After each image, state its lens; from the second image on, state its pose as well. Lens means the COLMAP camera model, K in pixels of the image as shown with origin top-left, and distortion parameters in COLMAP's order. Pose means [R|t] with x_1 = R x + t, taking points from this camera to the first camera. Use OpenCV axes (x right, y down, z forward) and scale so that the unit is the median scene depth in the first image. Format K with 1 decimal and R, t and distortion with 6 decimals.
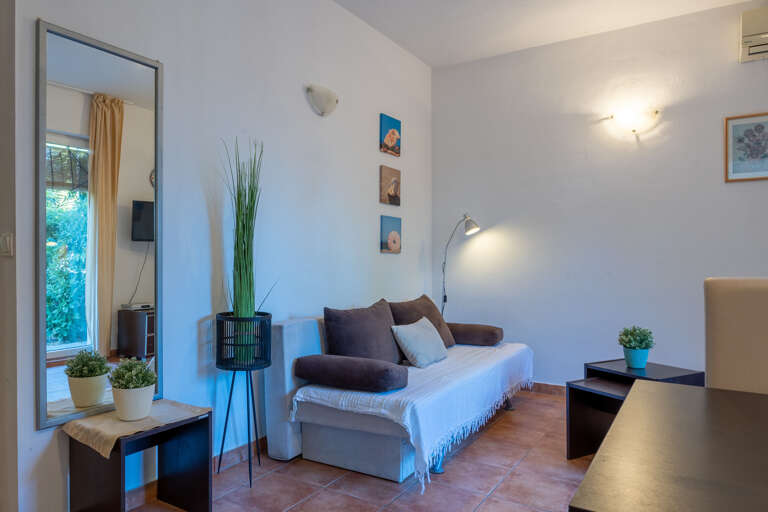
lens RADIAL K [[528.5, 0, 384.0], [0, 528.5, 256.0], [0, 0, 1]] dist [0.000197, -0.000219]
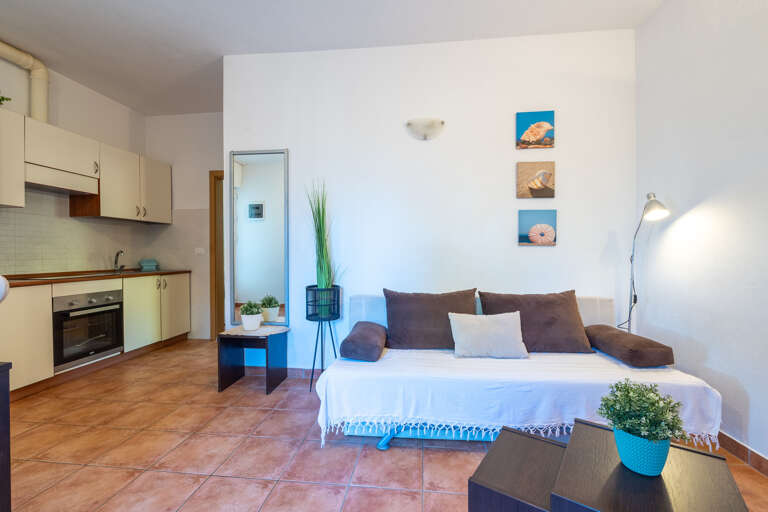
lens RADIAL K [[328.6, 0, 379.9], [0, 328.6, 256.4], [0, 0, 1]] dist [-0.003432, -0.000651]
pose [[0.427174, 0.009226, -0.904122, 0.463865], [0.009070, 0.999854, 0.014488, 0.002837], [0.904124, -0.014389, 0.427028, 0.466252]]
